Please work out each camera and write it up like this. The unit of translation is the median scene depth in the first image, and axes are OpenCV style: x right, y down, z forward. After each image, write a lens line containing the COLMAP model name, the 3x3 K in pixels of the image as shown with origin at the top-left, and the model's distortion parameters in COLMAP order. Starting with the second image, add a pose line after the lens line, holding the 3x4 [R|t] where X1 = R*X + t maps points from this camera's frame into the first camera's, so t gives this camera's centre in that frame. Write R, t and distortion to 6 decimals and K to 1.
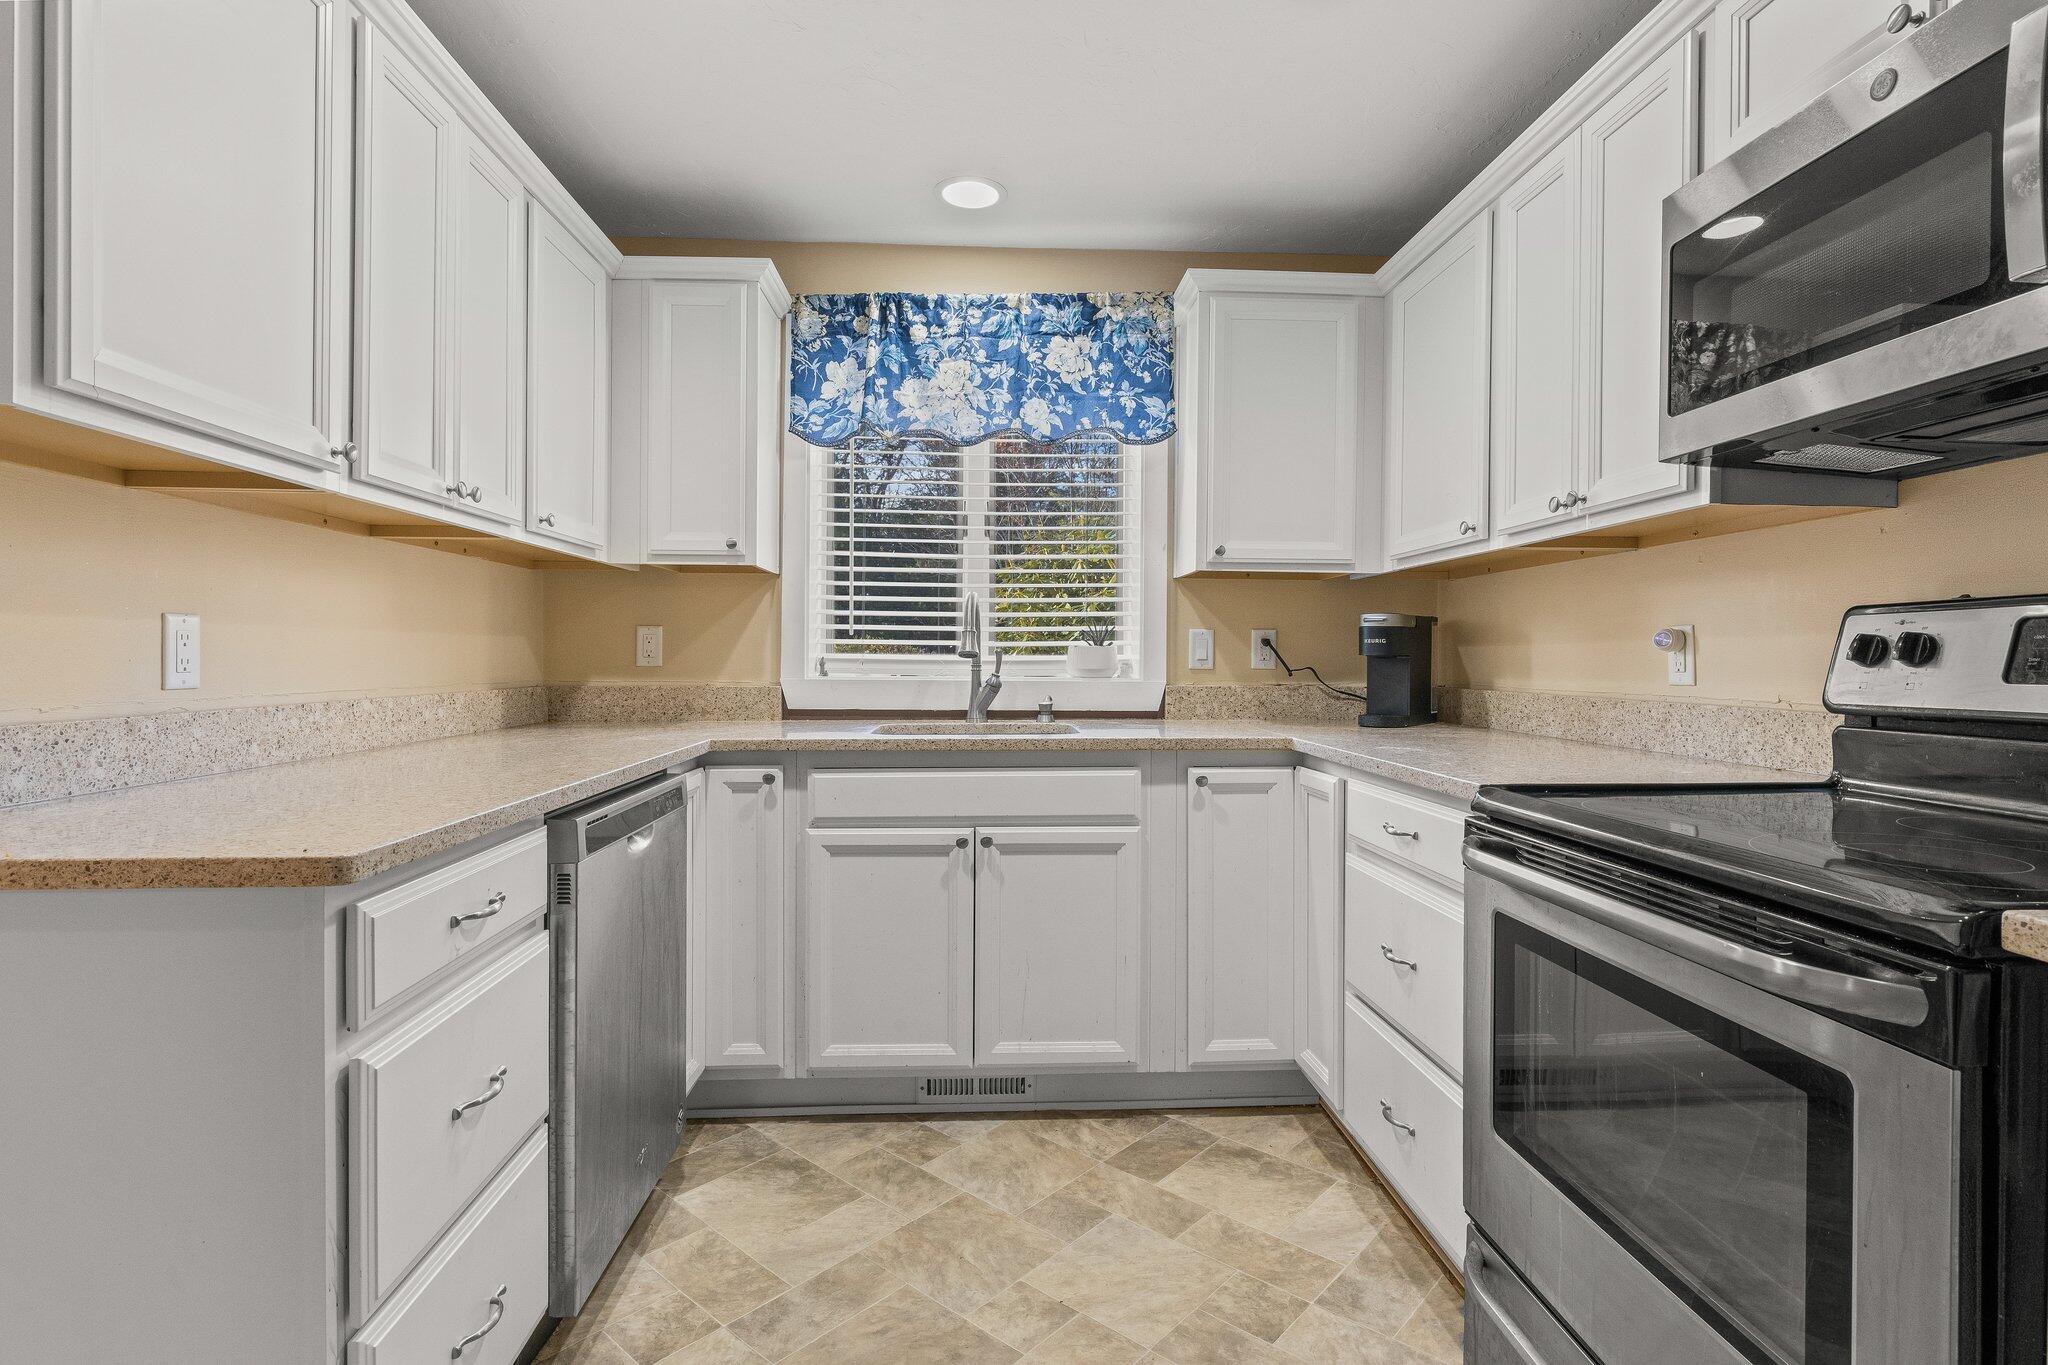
lens RADIAL K [[1000.9, 0, 1061.3], [0, 1000.9, 656.8], [0, 0, 1]] dist [-0.003809, -0.002664]
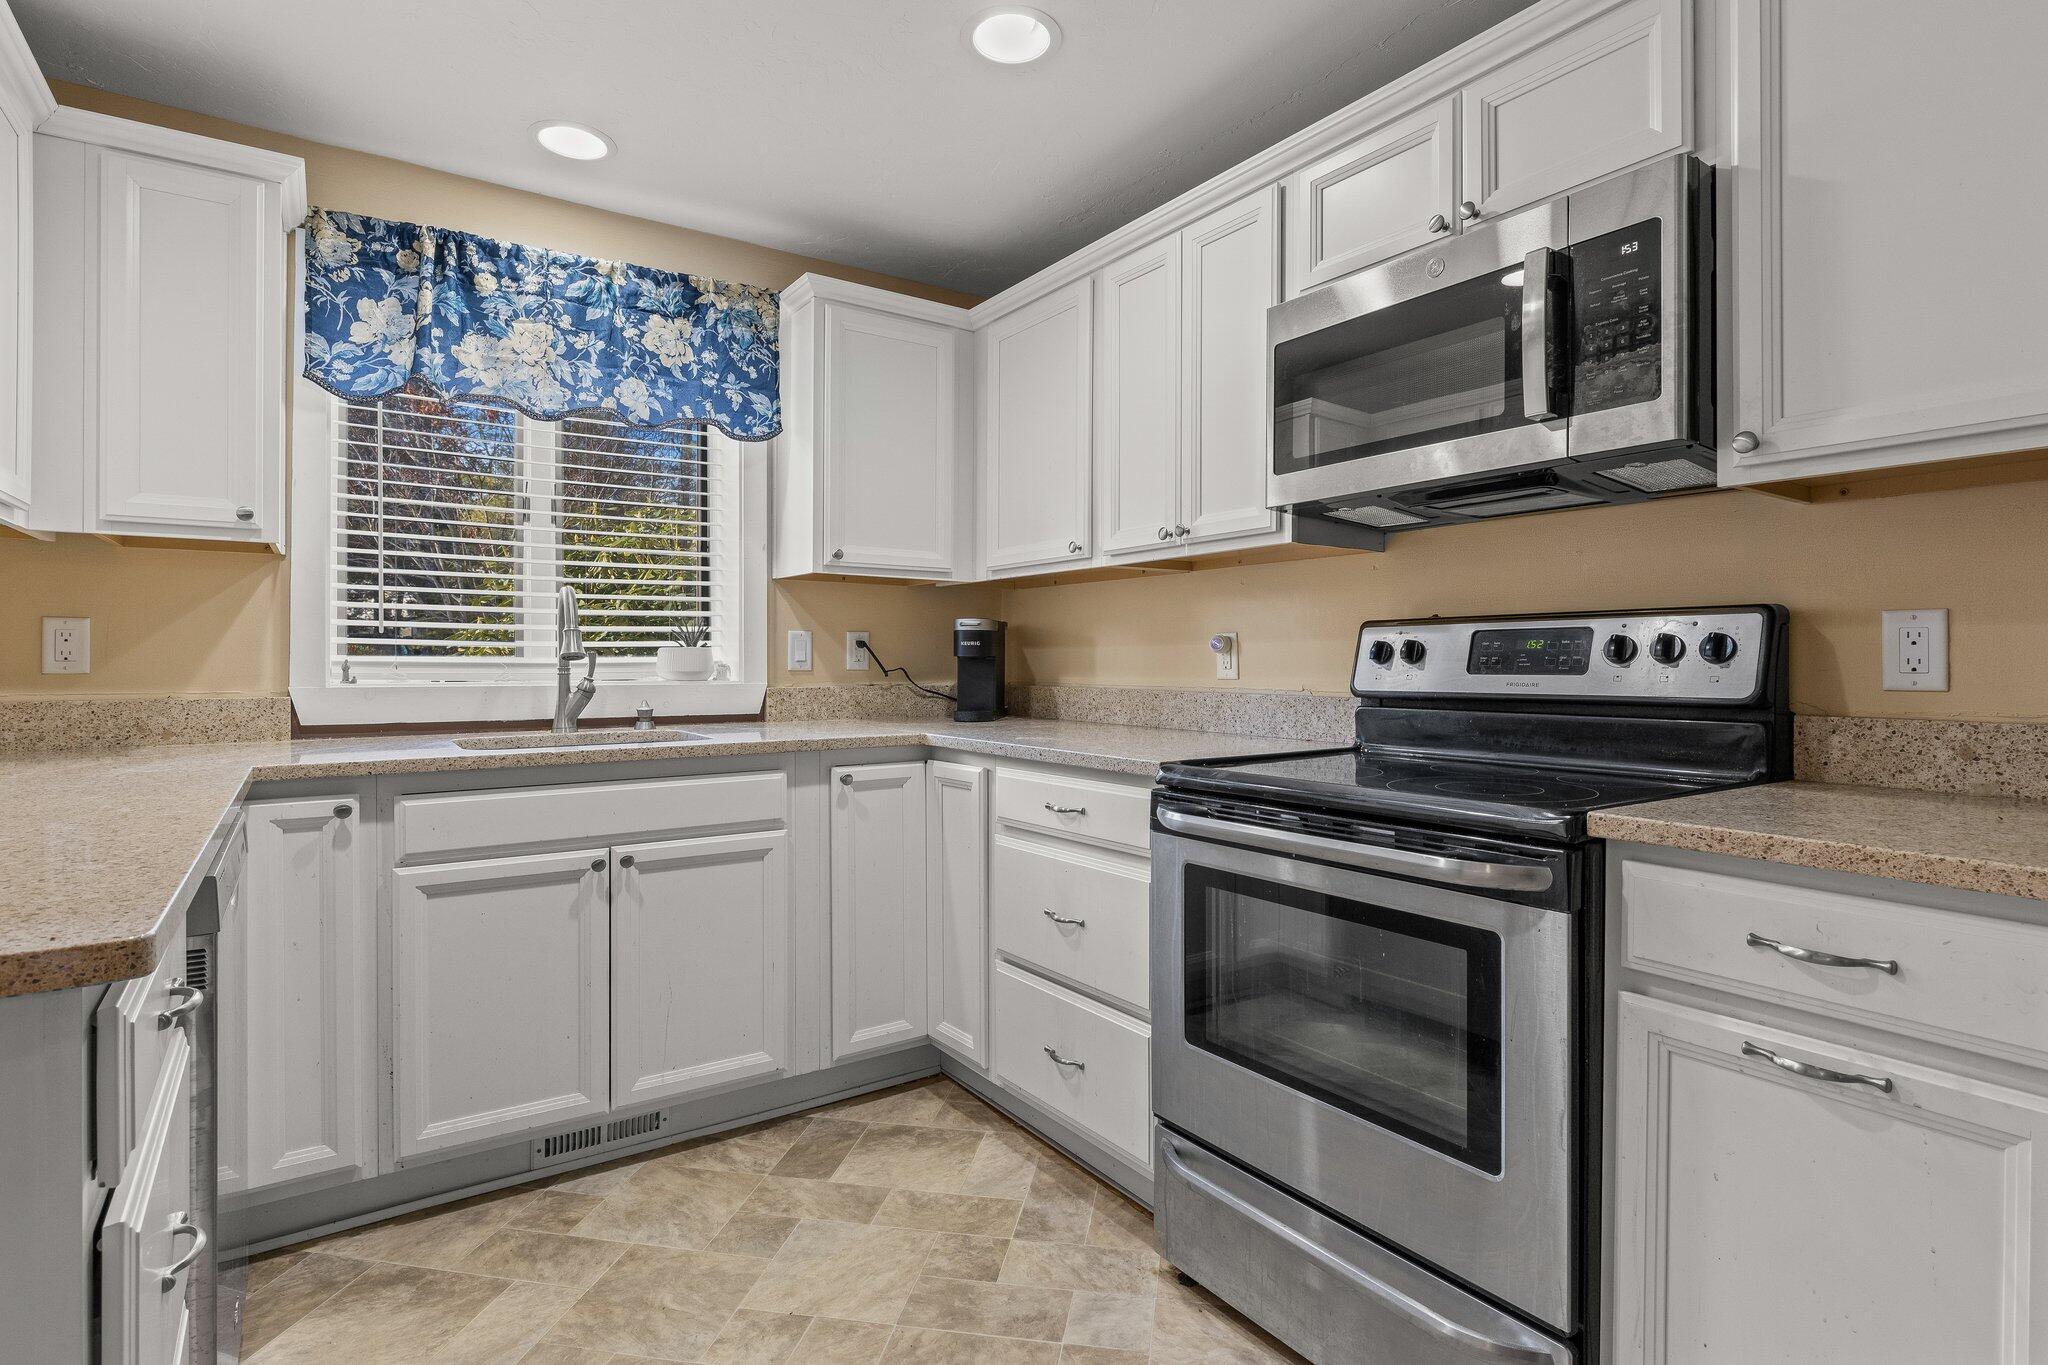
lens RADIAL K [[1000.9, 0, 1042.2], [0, 1000.9, 655.9], [0, 0, 1]] dist [-0.003809, -0.002664]
pose [[0.854587, -0.001571, 0.519306, -0.218809], [0.002846, 0.999995, -0.001657, -0.000085], [-0.519301, 0.002894, 0.854587, 0.021187]]
